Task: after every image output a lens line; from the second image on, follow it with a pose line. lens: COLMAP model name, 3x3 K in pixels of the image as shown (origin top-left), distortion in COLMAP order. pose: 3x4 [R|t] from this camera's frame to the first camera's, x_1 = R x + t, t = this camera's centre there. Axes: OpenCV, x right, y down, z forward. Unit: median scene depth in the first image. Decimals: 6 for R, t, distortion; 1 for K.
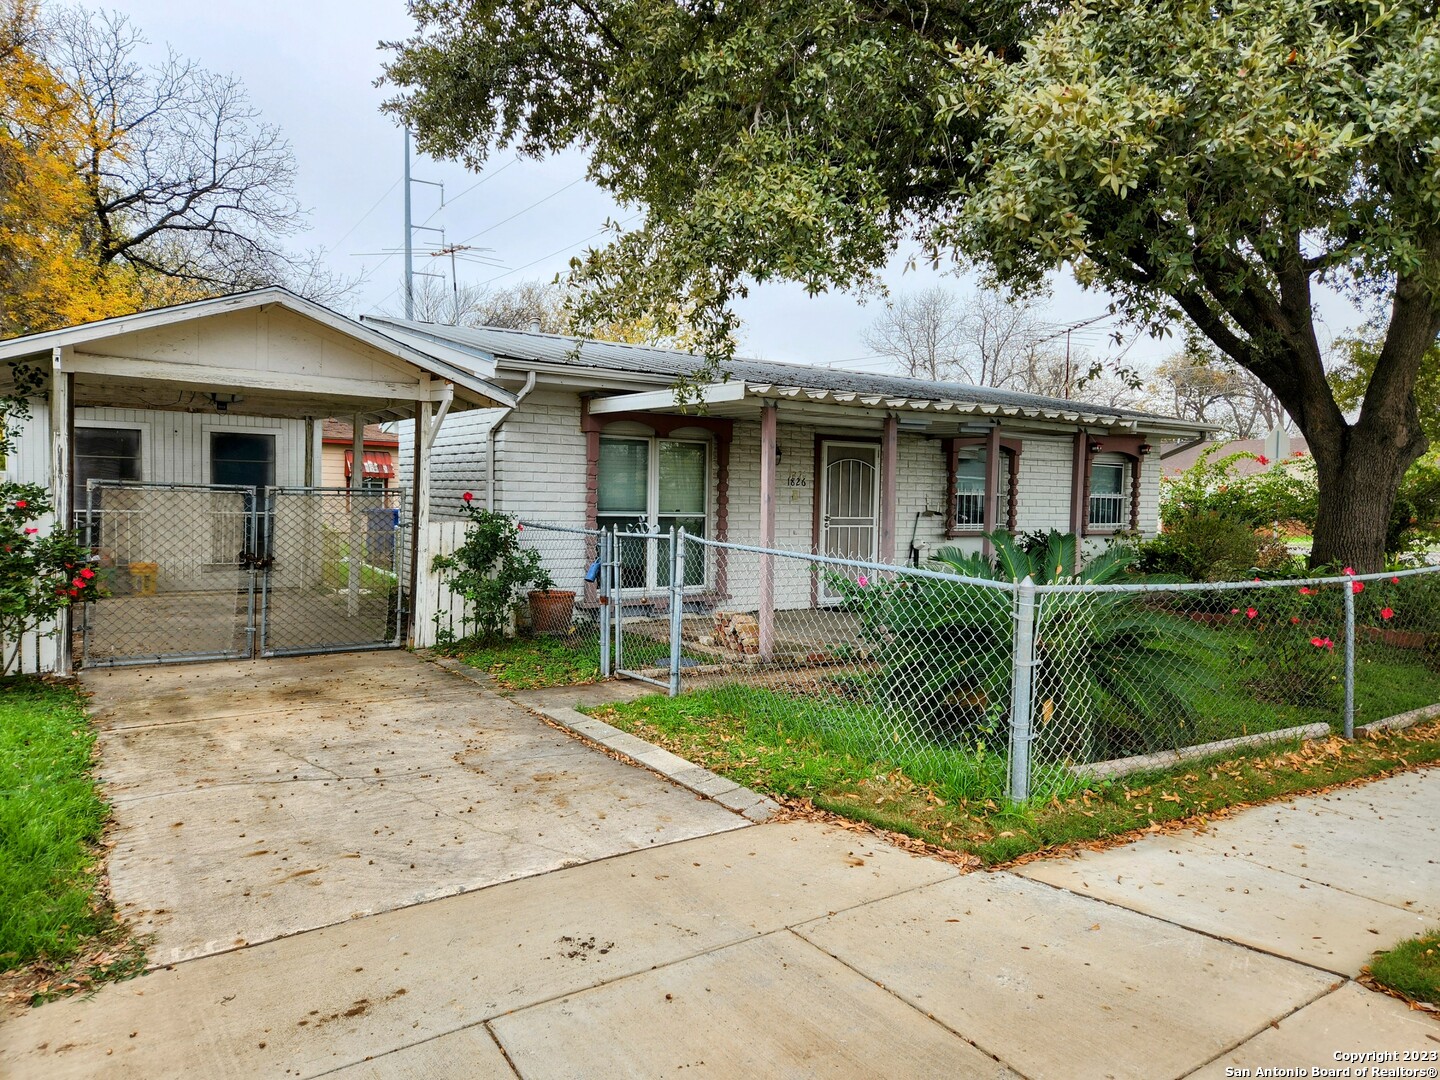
lens RADIAL K [[965.3, 0, 724.7], [0, 965.3, 541.0], [0, 0, 1]] dist [0.063224, -0.033176]
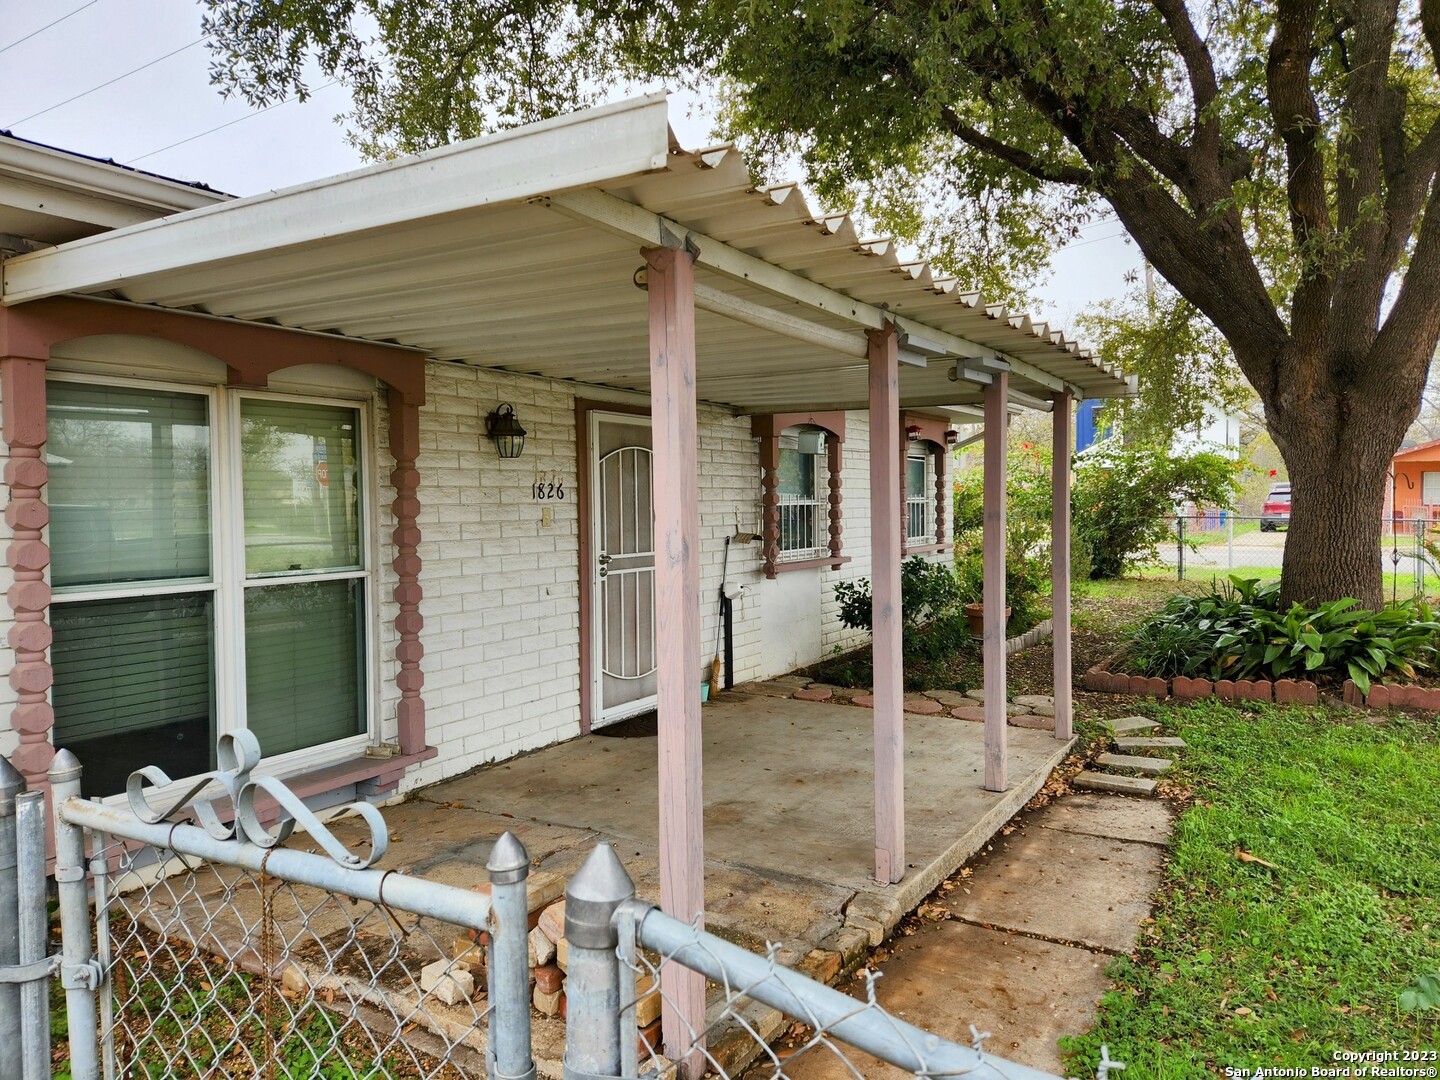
lens RADIAL K [[965.3, 0, 736.9], [0, 965.3, 531.6], [0, 0, 1]] dist [0.063224, -0.033176]
pose [[0.908454, -0.043874, 0.415676, -0.042492], [0.050391, 0.998718, -0.004714, -0.029390], [-0.414936, 0.025229, 0.909501, 0.449217]]
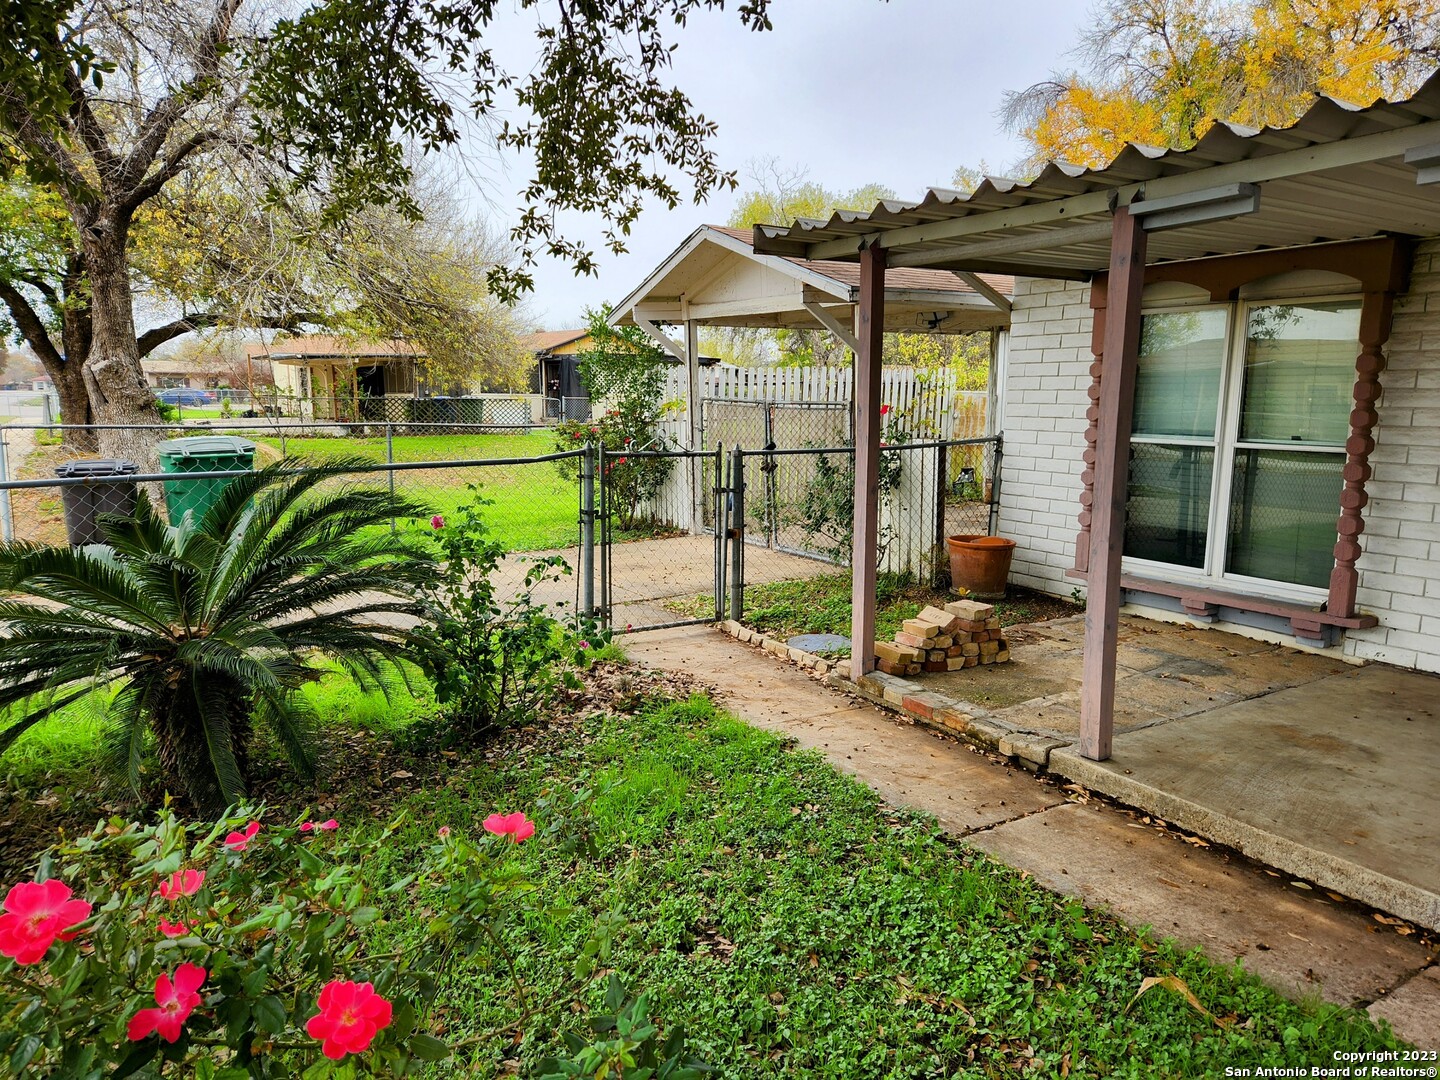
lens RADIAL K [[965.3, 0, 717.0], [0, 965.3, 543.3], [0, 0, 1]] dist [0.063224, -0.033176]
pose [[-0.001000, 0.135123, -0.990828, 0.410816], [-0.063589, 0.988815, 0.134913, -0.022803], [0.997976, 0.063140, 0.007603, 0.576792]]
